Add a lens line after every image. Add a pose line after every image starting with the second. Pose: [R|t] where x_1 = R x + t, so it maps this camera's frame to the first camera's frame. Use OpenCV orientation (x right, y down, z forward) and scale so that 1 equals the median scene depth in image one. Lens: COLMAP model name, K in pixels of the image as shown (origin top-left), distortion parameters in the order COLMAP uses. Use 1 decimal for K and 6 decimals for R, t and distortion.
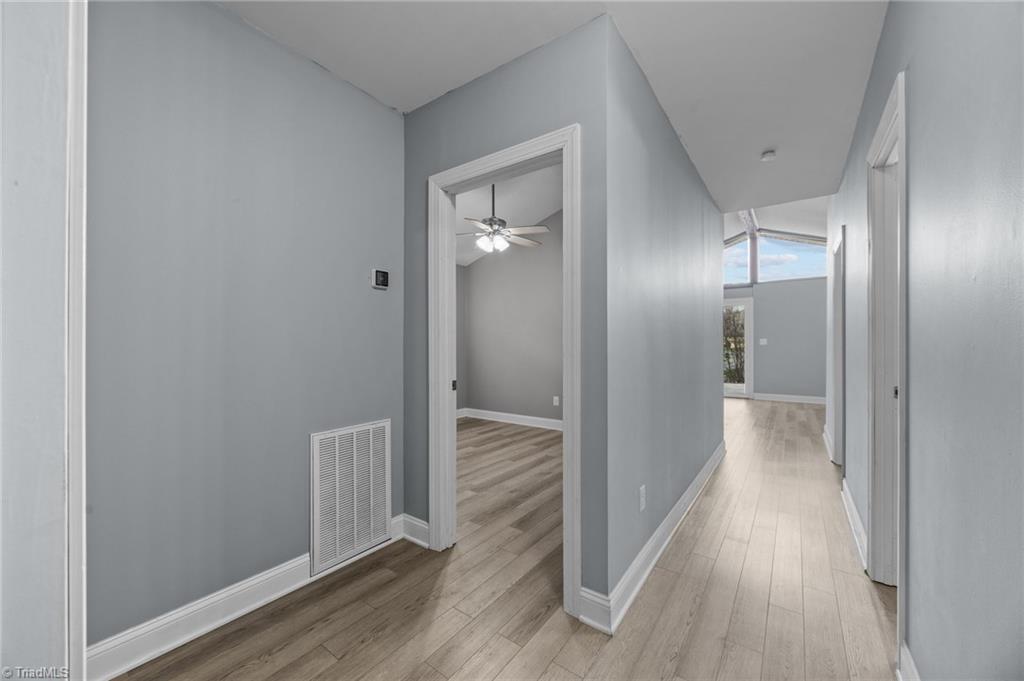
lens RADIAL K [[392.7, 0, 512.4], [0, 392.7, 343.8], [0, 0, 1]] dist [-0.000210, -0.000739]
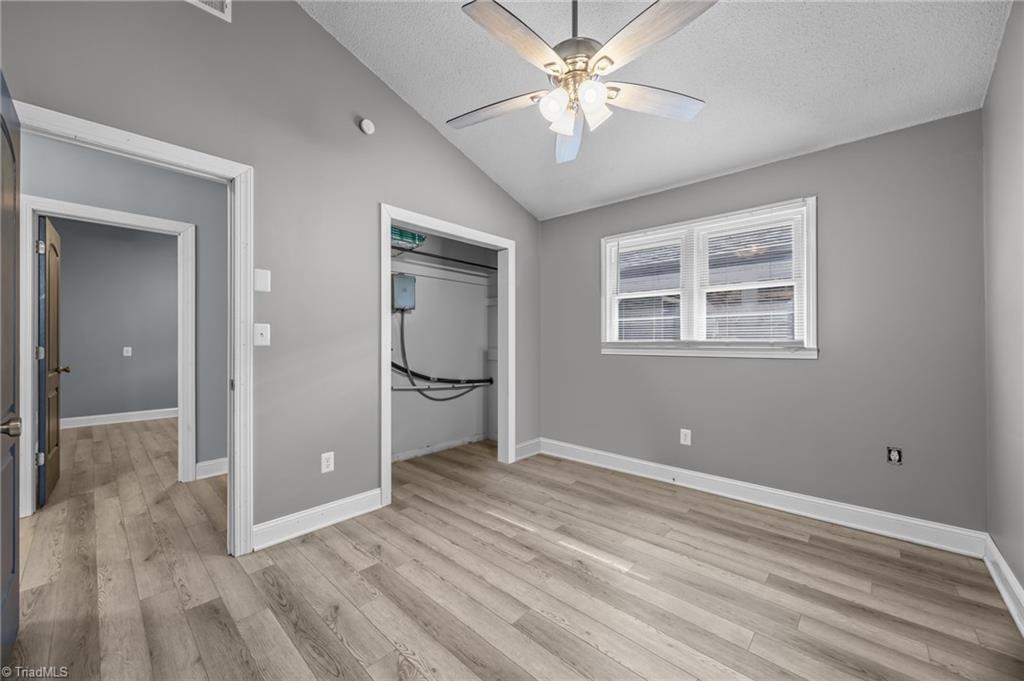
lens RADIAL K [[392.7, 0, 512.1], [0, 392.7, 340.1], [0, 0, 1]] dist [-0.000210, -0.000739]
pose [[-0.116659, -0.000228, -0.993172, 0.520504], [0.002615, 0.999996, -0.000537, 0.004241], [0.993169, -0.002660, -0.116658, 1.327087]]
